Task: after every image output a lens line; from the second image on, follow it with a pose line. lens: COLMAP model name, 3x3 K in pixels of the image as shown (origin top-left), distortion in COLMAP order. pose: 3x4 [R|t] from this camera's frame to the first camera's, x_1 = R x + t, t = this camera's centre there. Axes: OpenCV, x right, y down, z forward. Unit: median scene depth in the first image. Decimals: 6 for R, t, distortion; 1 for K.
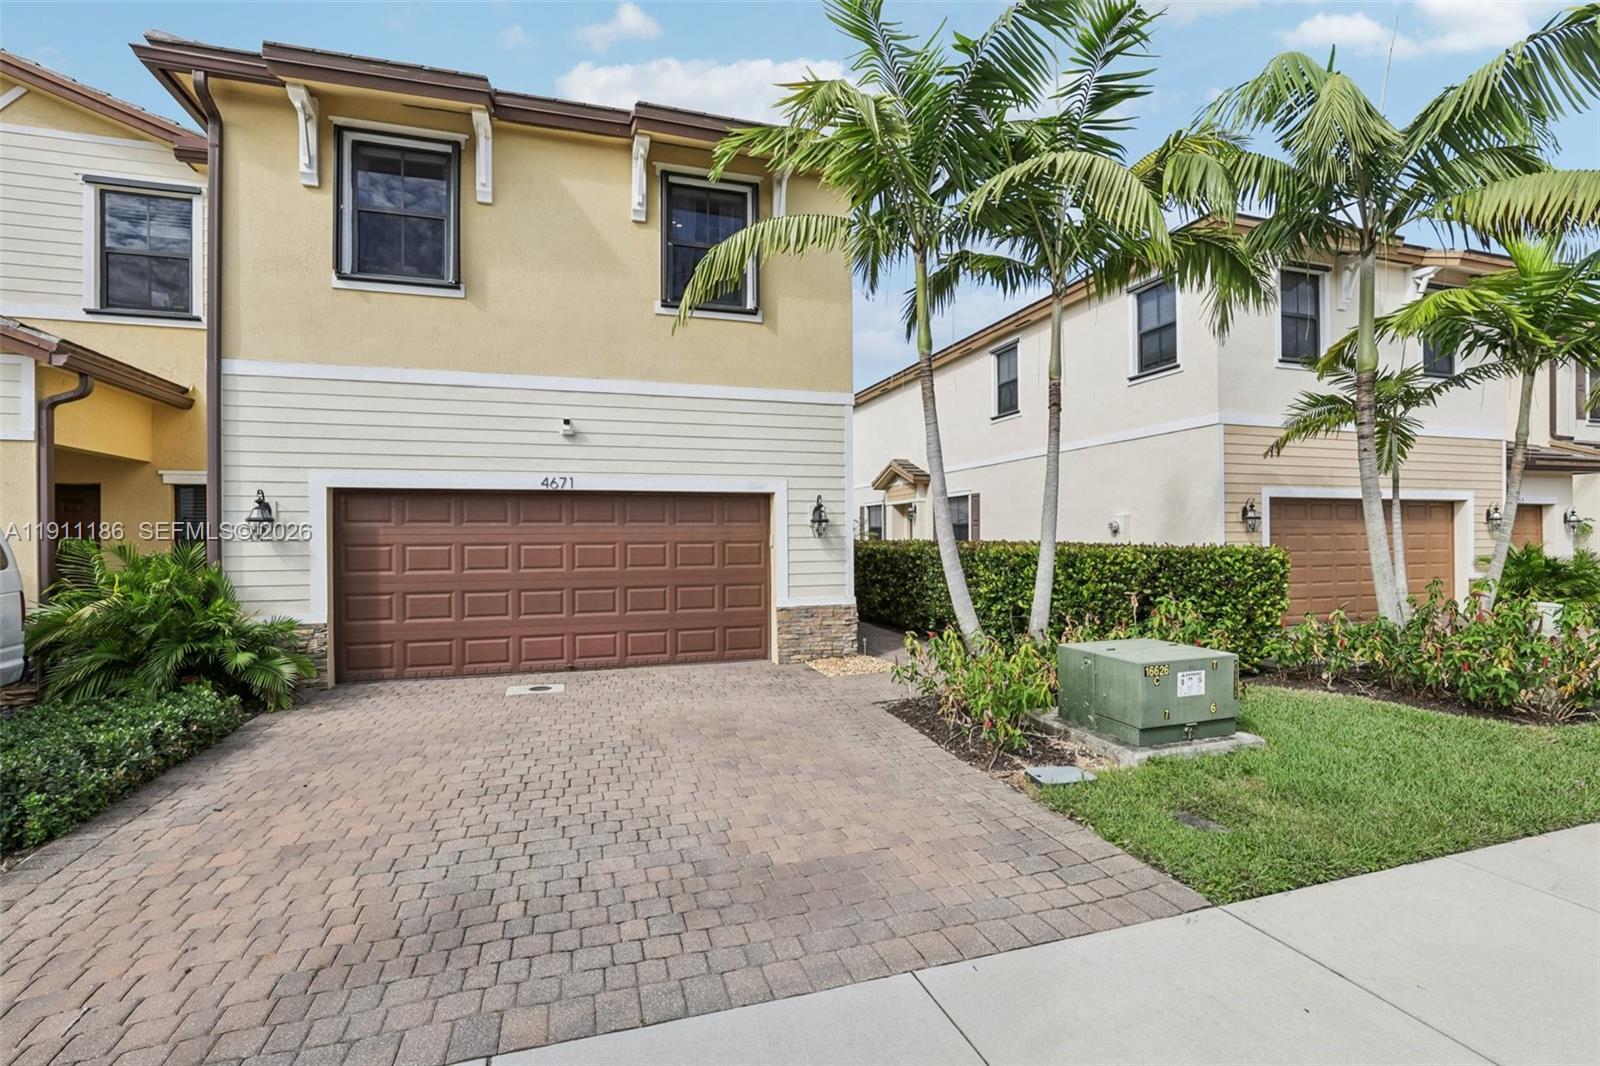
lens RADIAL K [[735.3, 0, 795.5], [0, 735.3, 530.9], [0, 0, 1]] dist [-0.012926, -0.000169]
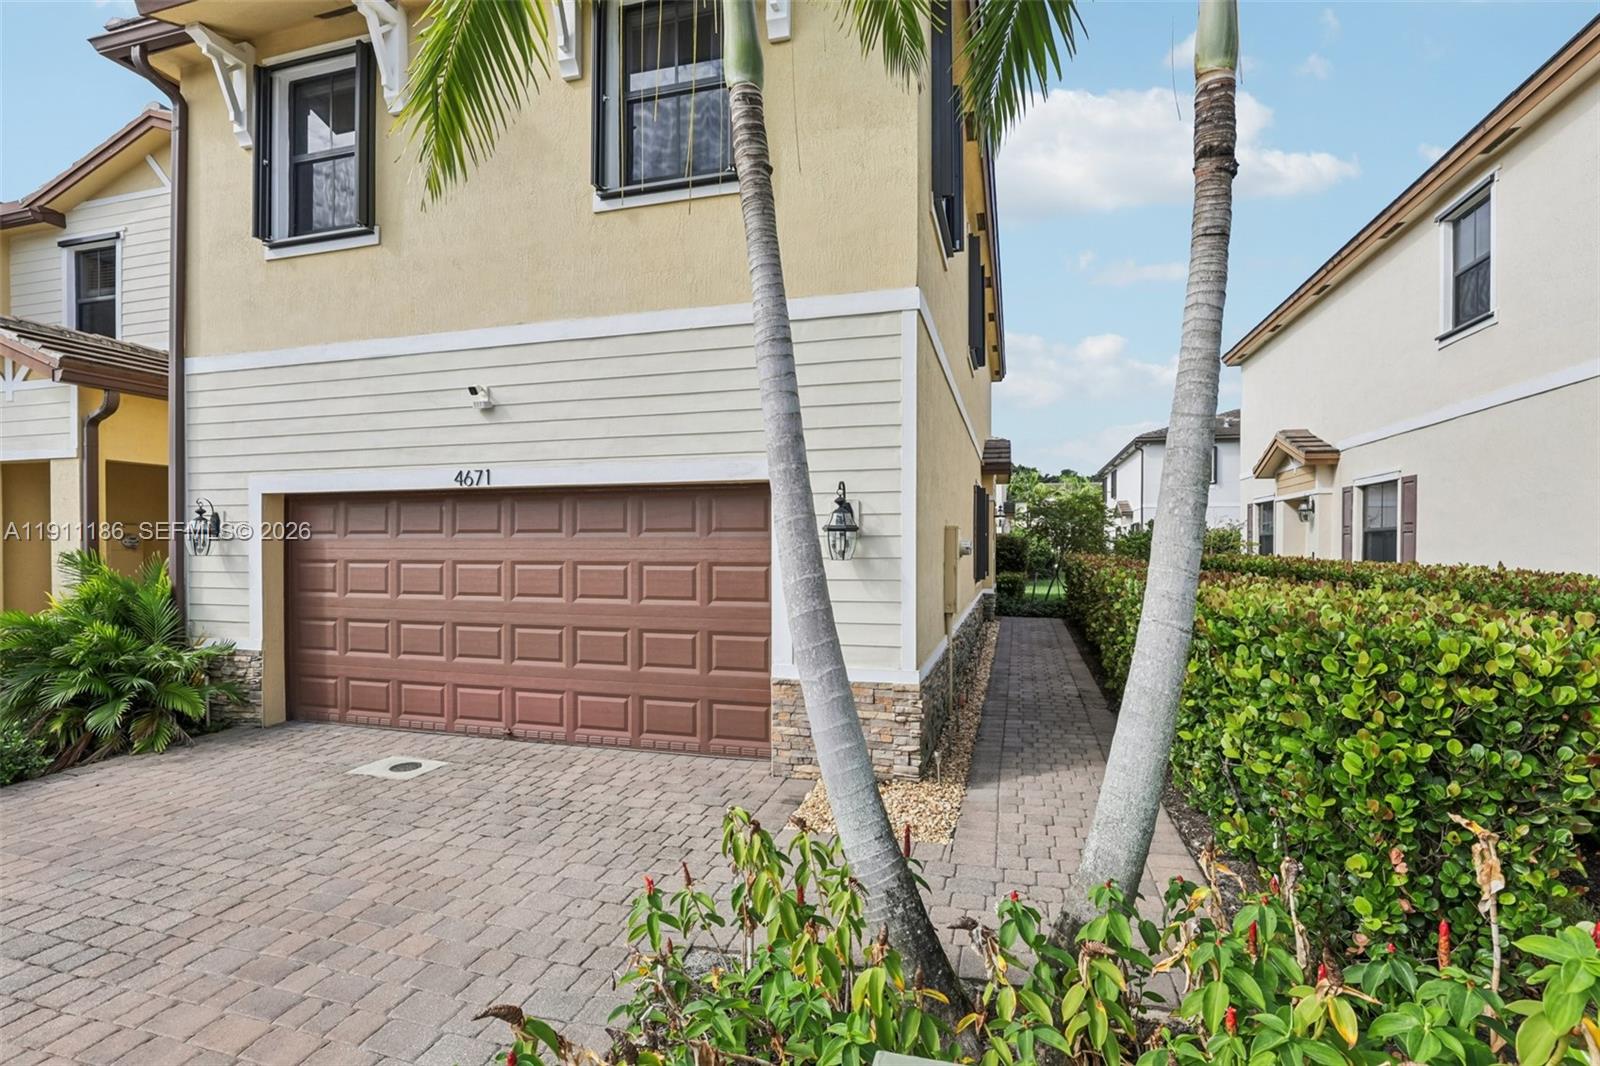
lens RADIAL K [[735.3, 0, 807.3], [0, 735.3, 546.5], [0, 0, 1]] dist [-0.012926, -0.000169]
pose [[0.840712, 0.007193, -0.541435, 0.335399], [0.000213, 0.999907, 0.013614, -0.008174], [0.541483, -0.011561, 0.840632, 0.570344]]
